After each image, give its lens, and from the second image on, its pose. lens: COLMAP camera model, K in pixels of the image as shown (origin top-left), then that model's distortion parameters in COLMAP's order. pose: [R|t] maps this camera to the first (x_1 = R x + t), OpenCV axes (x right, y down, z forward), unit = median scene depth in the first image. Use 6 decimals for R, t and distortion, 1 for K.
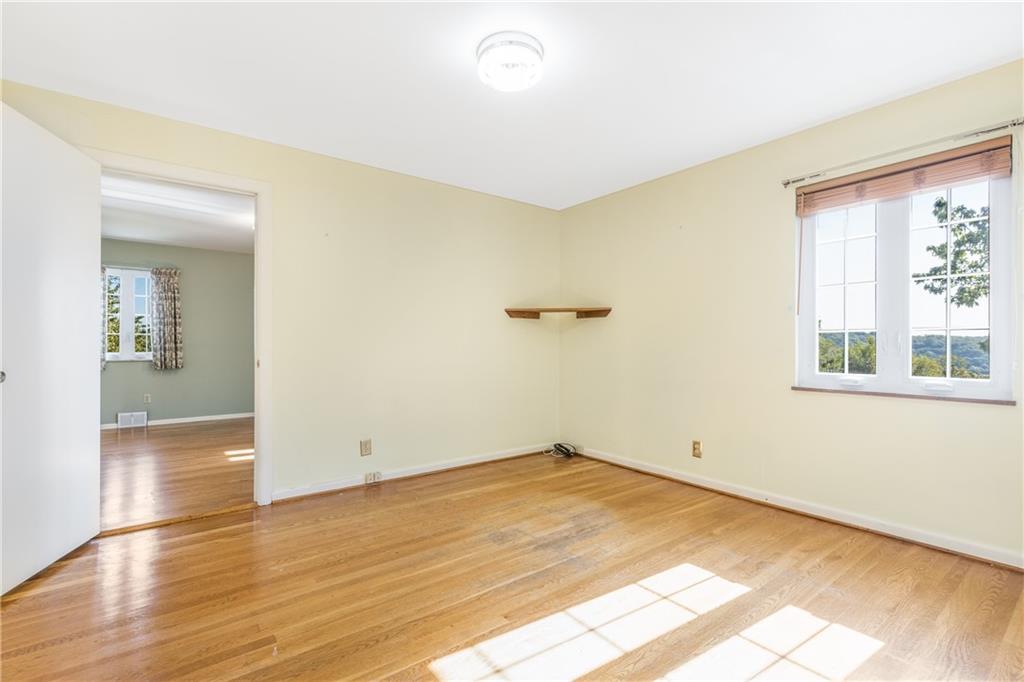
lens RADIAL K [[462.2, 0, 507.5], [0, 462.2, 345.6], [0, 0, 1]] dist [0.002727, 0.000102]
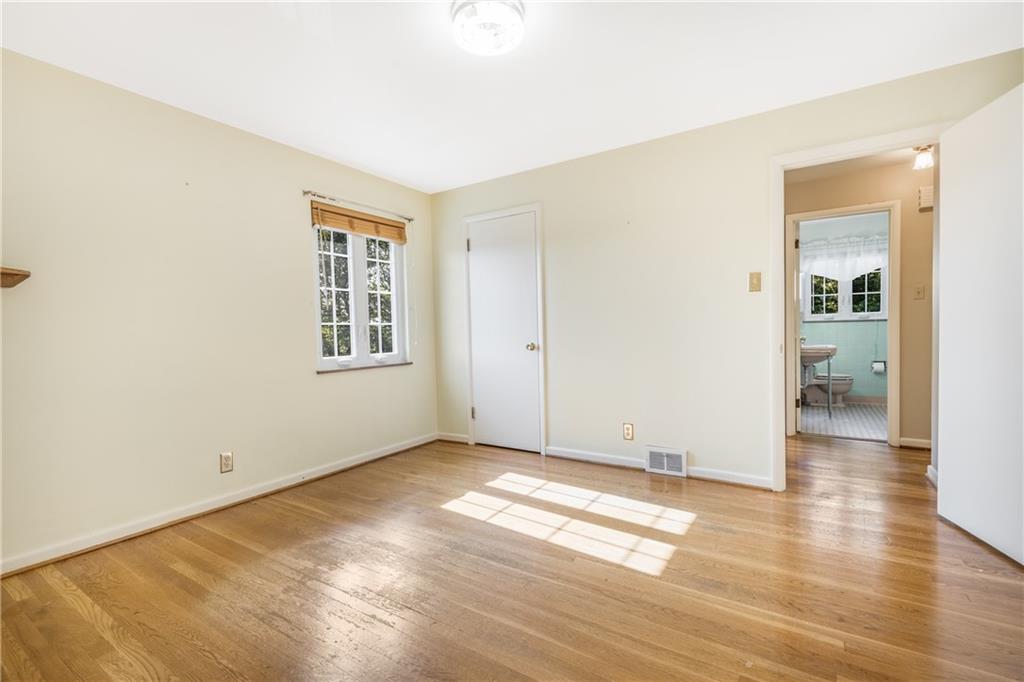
lens RADIAL K [[462.2, 0, 507.5], [0, 462.2, 345.6], [0, 0, 1]] dist [0.002727, 0.000102]
pose [[-0.334448, -0.024492, 0.942096, -0.723686], [0.024555, 0.999096, 0.034691, -0.005209], [-0.942094, 0.034735, -0.333545, 1.054883]]
